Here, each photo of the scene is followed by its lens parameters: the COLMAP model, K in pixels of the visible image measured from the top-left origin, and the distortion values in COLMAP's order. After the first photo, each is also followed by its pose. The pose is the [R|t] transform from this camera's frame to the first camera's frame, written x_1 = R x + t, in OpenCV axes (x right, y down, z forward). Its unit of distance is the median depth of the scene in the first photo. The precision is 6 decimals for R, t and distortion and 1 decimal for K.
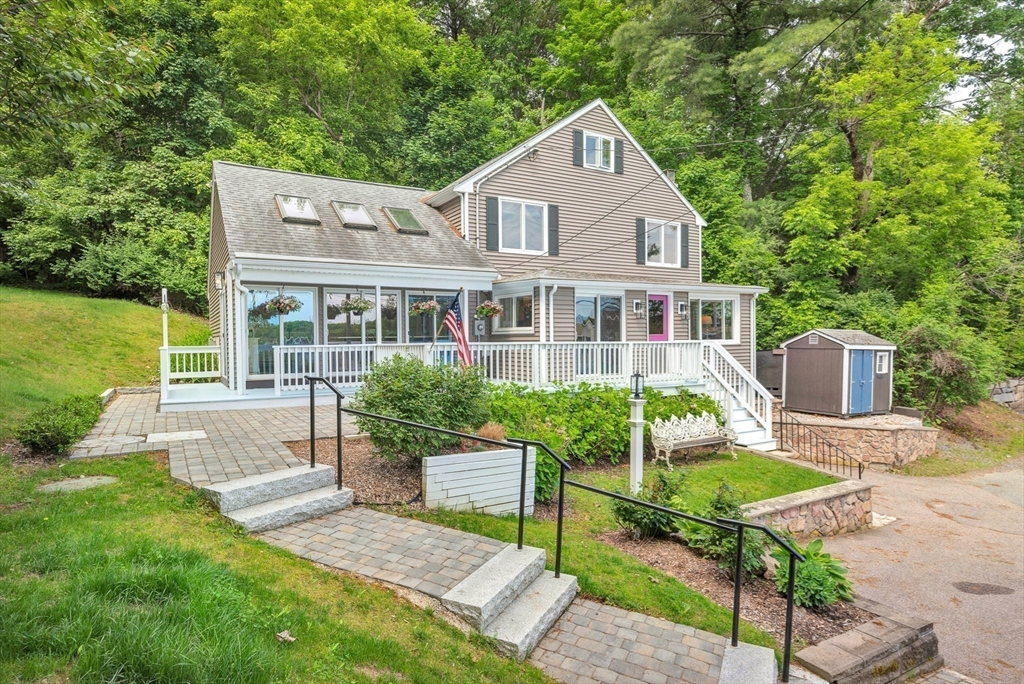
lens RADIAL K [[579.8, 0, 526.2], [0, 579.8, 325.4], [0, 0, 1]] dist [0.002032, 0.000087]
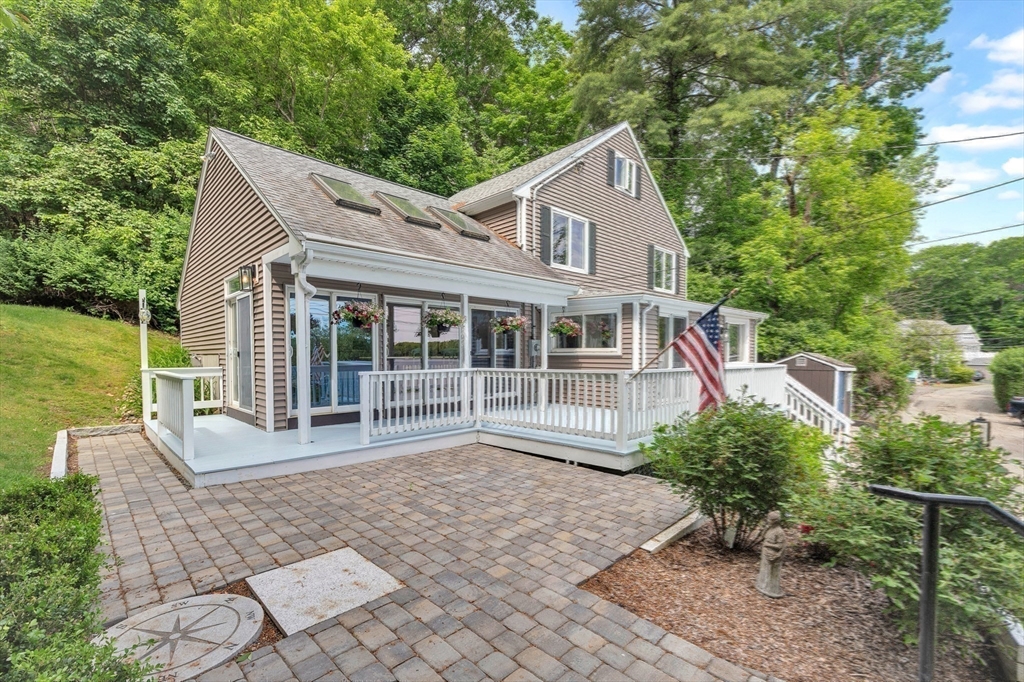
lens RADIAL K [[448.7, 0, 512.5], [0, 448.7, 352.3], [0, 0, 1]] dist [0.000449, 0.000494]
pose [[0.974722, 0.009699, 0.223209, -0.208623], [-0.013845, 0.999759, 0.017017, -0.000371], [-0.222990, -0.019678, 0.974622, 0.242136]]
